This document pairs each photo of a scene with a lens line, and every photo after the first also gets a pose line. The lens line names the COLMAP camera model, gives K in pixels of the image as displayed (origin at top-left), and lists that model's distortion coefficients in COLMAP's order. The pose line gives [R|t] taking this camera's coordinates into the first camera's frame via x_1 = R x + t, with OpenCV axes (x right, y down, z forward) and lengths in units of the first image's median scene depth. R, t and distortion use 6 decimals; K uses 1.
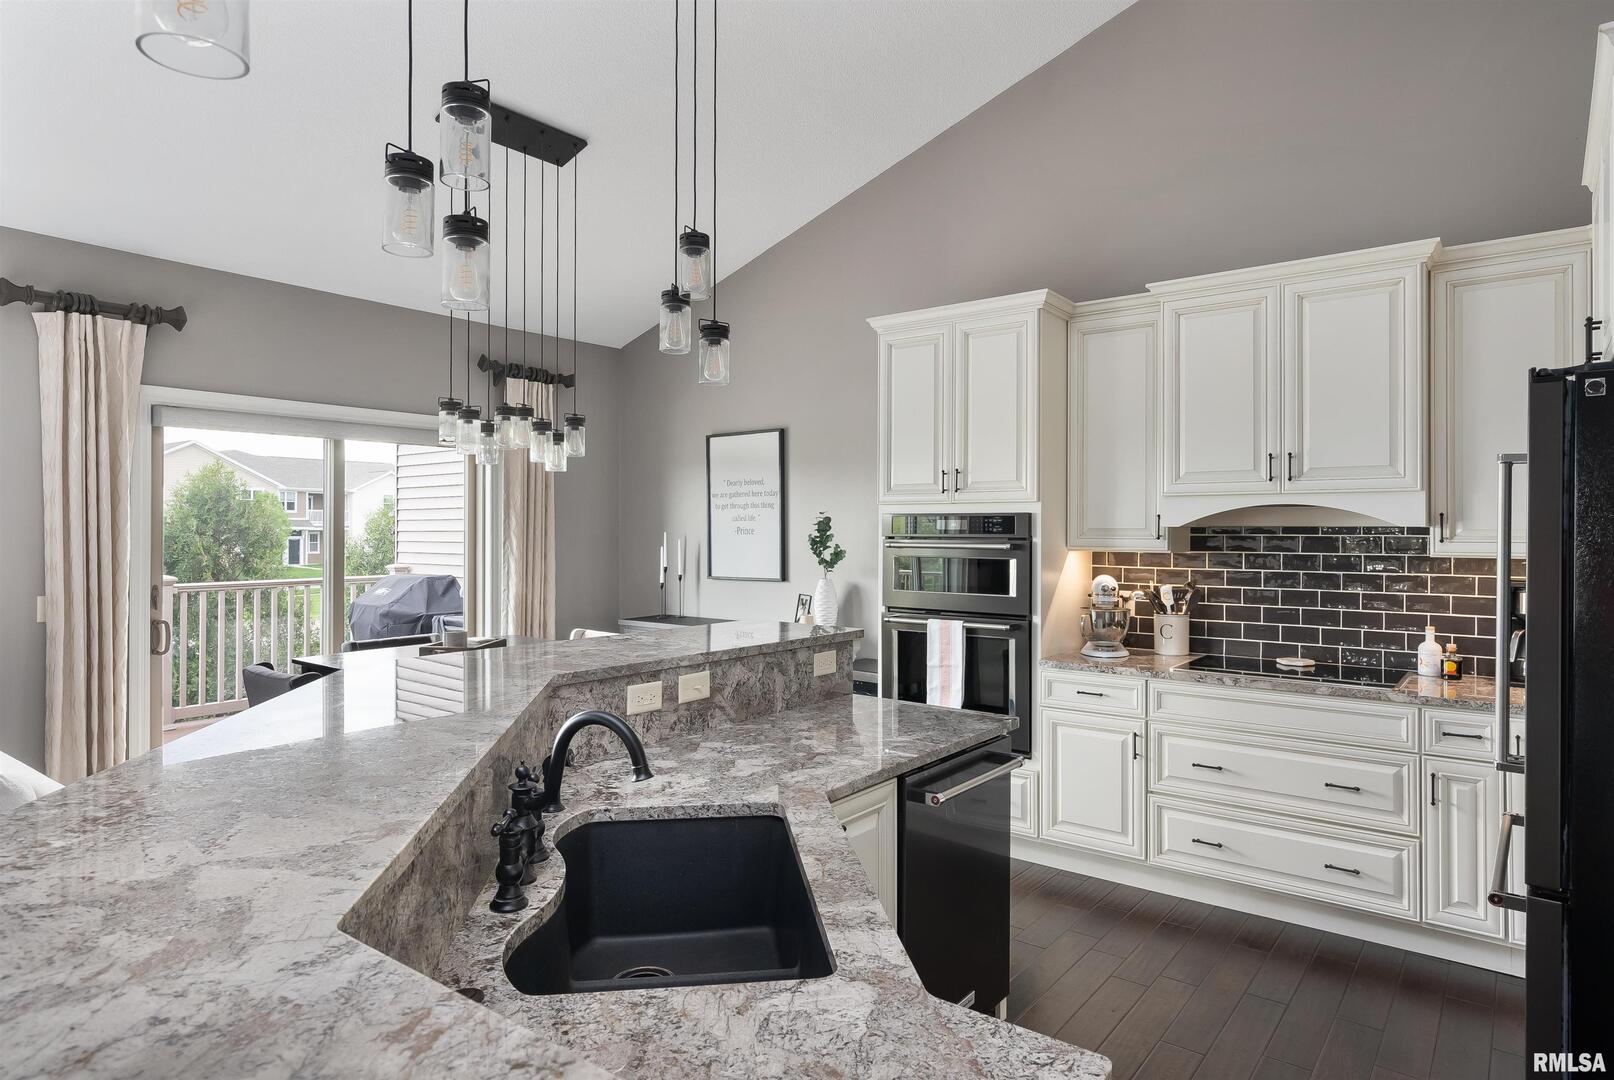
lens RADIAL K [[927.3, 0, 803.1], [0, 927.3, 531.7], [0, 0, 1]] dist [0.002392, 0.000407]
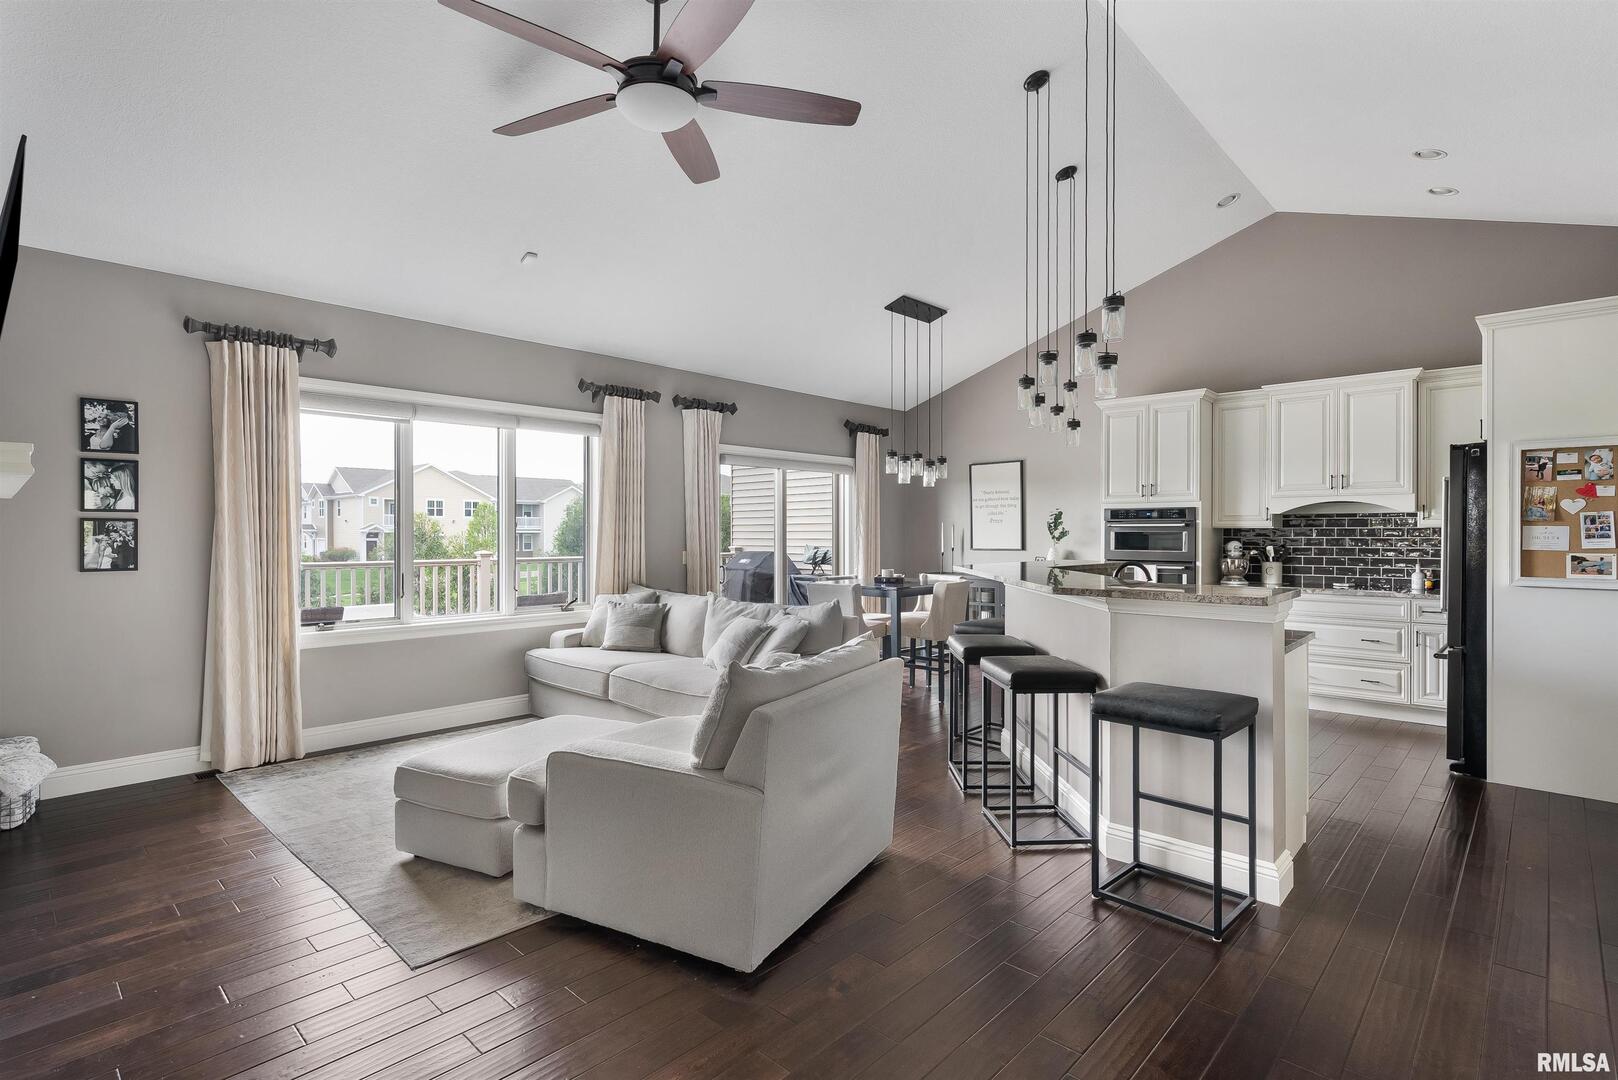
lens RADIAL K [[788.1, 0, 814.1], [0, 788.1, 540.4], [0, 0, 1]] dist [0.000069, -0.000059]
pose [[0.996601, -0.001148, -0.082371, -0.392437], [0.001676, 0.999978, 0.006346, 0.035776], [0.082362, -0.006463, 0.996582, -0.654683]]
